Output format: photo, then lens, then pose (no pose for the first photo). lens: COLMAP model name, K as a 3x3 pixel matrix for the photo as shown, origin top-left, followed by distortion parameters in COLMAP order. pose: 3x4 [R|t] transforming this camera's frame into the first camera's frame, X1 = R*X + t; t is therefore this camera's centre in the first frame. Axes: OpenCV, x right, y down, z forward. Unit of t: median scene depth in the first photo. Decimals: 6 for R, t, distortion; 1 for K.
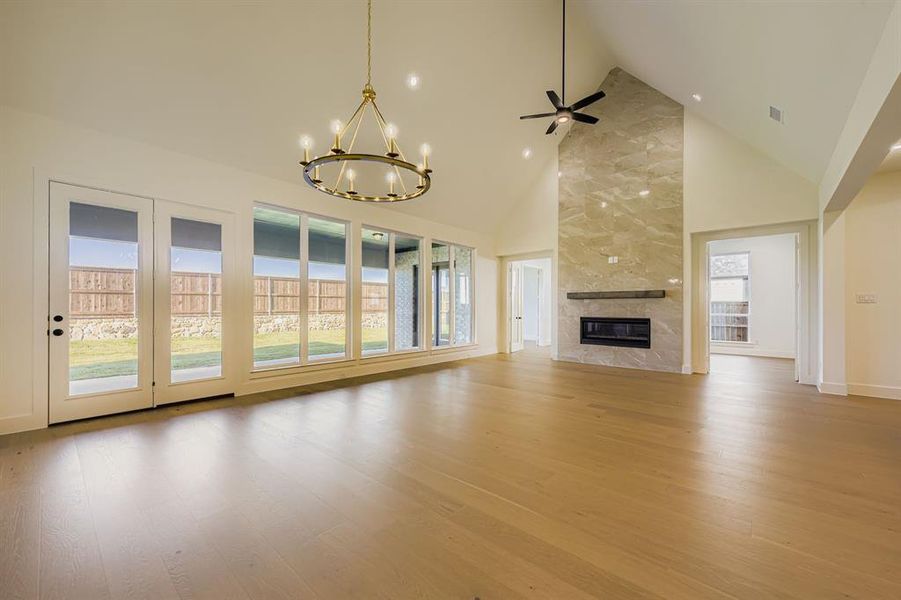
lens RADIAL K [[352.6, 0, 445.8], [0, 352.6, 305.5], [0, 0, 1]] dist [0.006253, -0.000233]
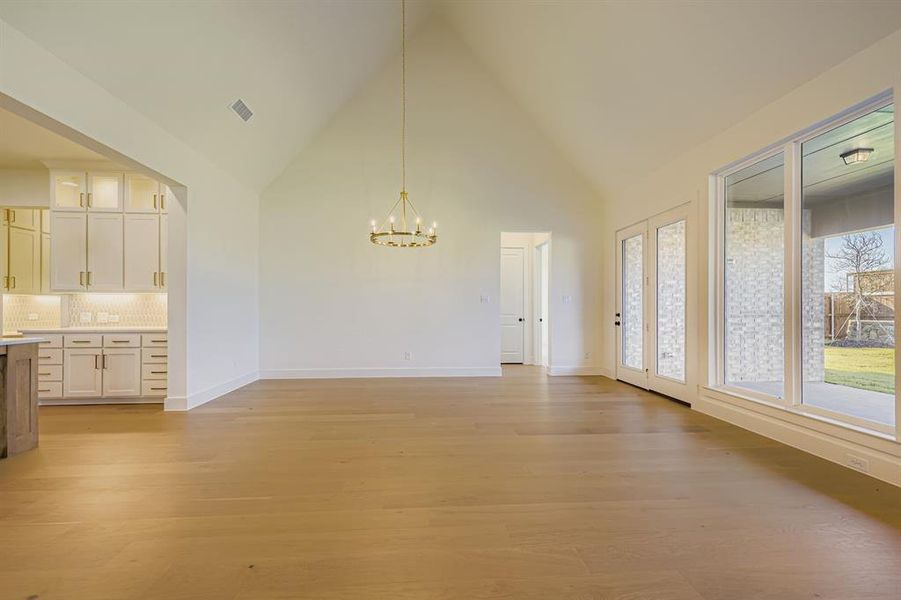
lens RADIAL K [[358.8, 0, 448.8], [0, 358.8, 306.8], [0, 0, 1]] dist [0.007228, -0.000076]
pose [[-0.698864, -0.007177, -0.715219, 0.285101], [0.001031, 0.999939, -0.011042, 0.007278], [0.715254, -0.008454, -0.698814, 0.712816]]
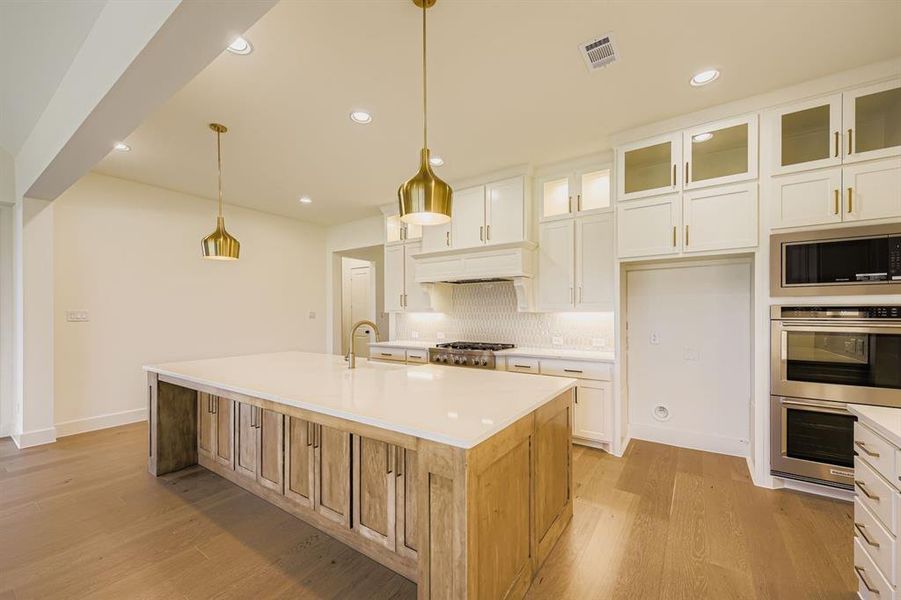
lens RADIAL K [[359.2, 0, 449.5], [0, 359.2, 311.7], [0, 0, 1]] dist [0.007101, -0.000088]
pose [[-0.120430, -0.000339, 0.992722, 0.150443], [-0.004927, 0.999988, -0.000256, -0.021475], [-0.992710, -0.004922, -0.120431, 0.150920]]
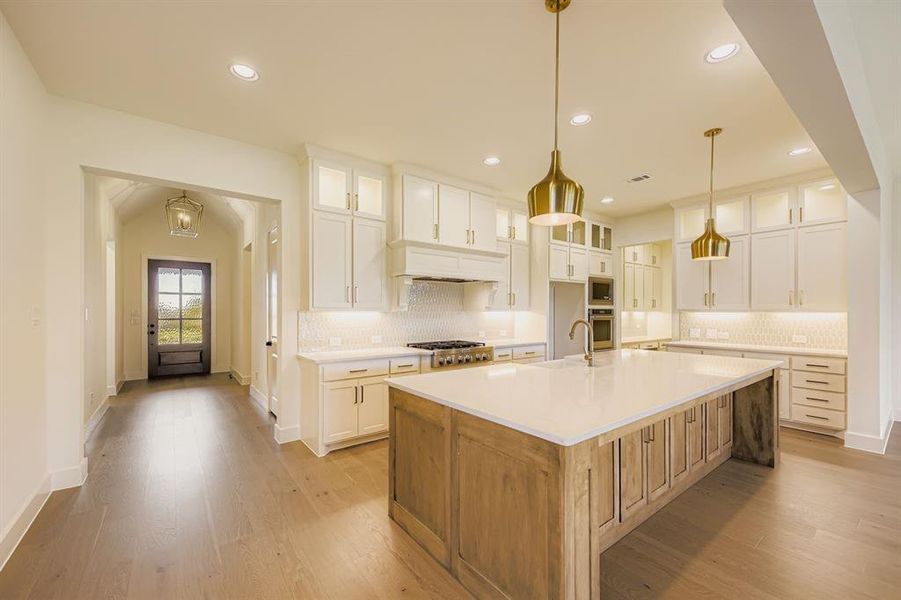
lens RADIAL K [[359.2, 0, 449.5], [0, 359.2, 311.7], [0, 0, 1]] dist [0.007101, -0.000088]
pose [[-0.981490, -0.004898, 0.191451, 0.611337], [-0.006096, 0.999965, -0.005672, -0.016693], [-0.191417, -0.006734, -0.981486, 0.612780]]
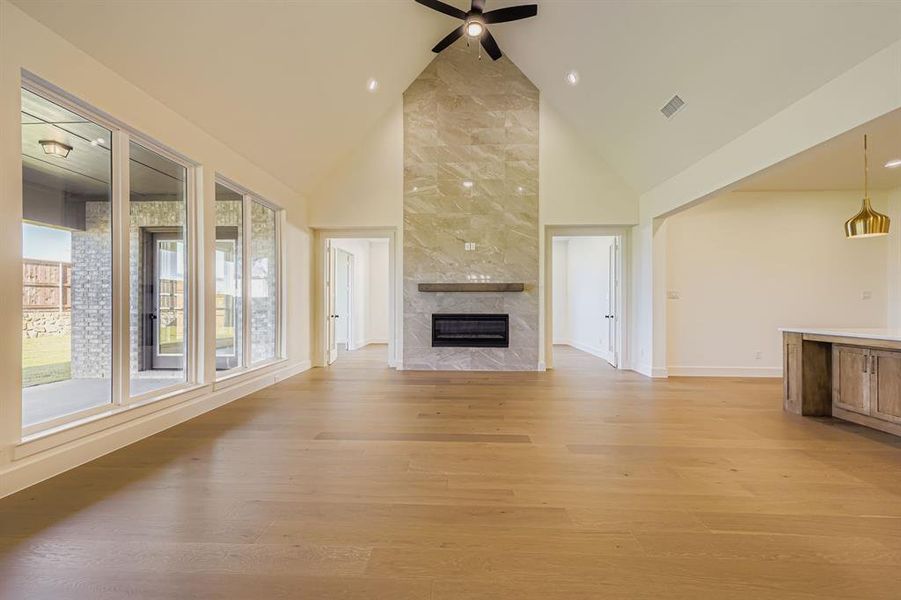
lens RADIAL K [[354.6, 0, 452.2], [0, 354.6, 303.1], [0, 0, 1]] dist [0.009794, -0.000191]
pose [[0.770548, -0.001332, 0.637380, -0.101478], [-0.003307, 0.999976, 0.006087, 0.002547], [-0.637373, -0.006798, 0.770525, 0.343743]]
